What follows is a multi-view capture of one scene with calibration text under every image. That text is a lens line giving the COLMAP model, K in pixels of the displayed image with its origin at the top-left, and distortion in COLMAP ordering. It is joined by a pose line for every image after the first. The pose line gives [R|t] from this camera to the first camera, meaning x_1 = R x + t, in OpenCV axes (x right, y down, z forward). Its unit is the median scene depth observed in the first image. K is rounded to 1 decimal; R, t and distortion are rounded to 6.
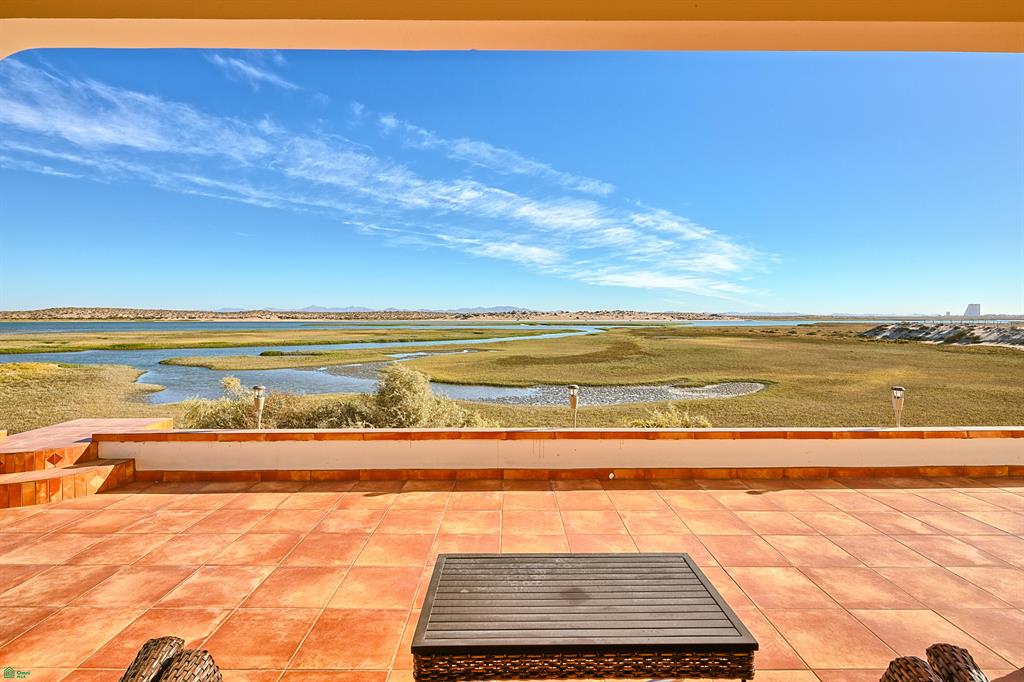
lens RADIAL K [[491.9, 0, 510.2], [0, 491.9, 342.8], [0, 0, 1]] dist [-0.003883, -0.001370]
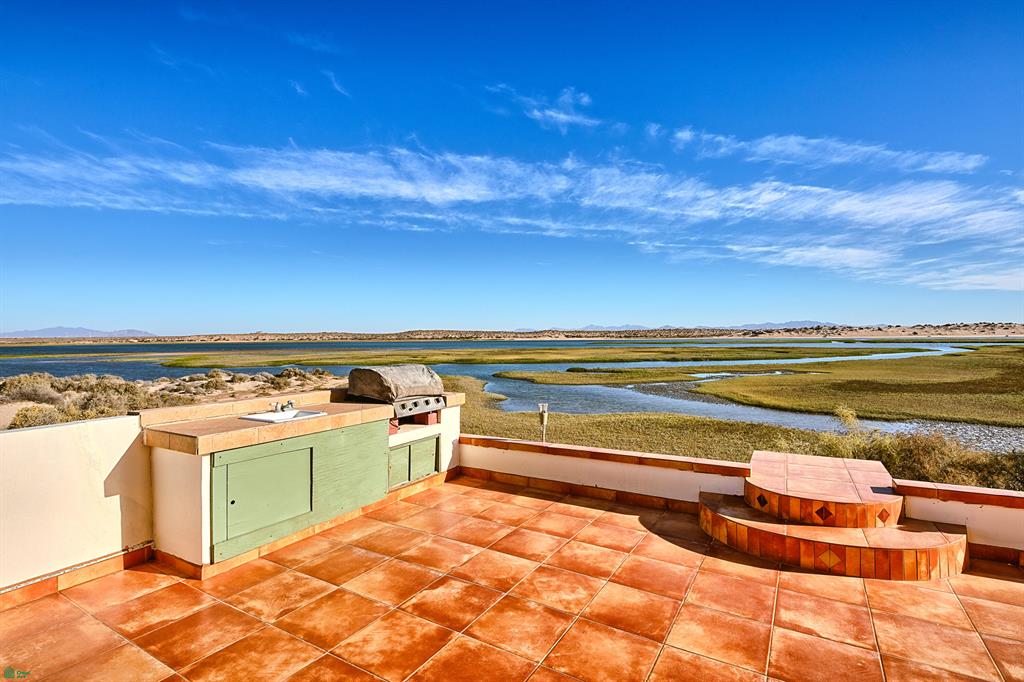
lens RADIAL K [[493.0, 0, 512.0], [0, 493.0, 341.0], [0, 0, 1]] dist [-0.002850, -0.000410]
pose [[0.856087, -0.004869, -0.516809, -0.025948], [-0.015967, 0.999229, -0.035862, -0.000200], [0.516585, 0.038953, 0.855349, -0.000197]]
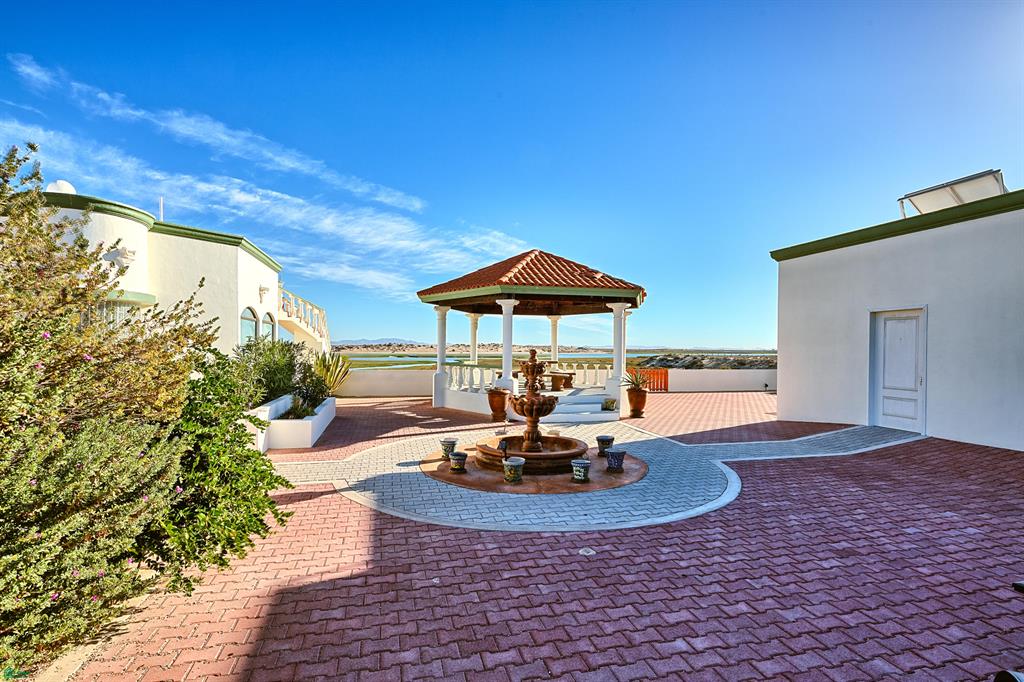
lens RADIAL K [[515.3, 0, 512.0], [0, 515.3, 341.0], [0, 0, 1]] dist [-0.001351, -0.000598]
pose [[0.974134, 0.010112, 0.225745, 0.194607], [0.005548, 0.997627, -0.068630, -0.004798], [-0.225903, 0.068107, 0.971766, 0.106768]]
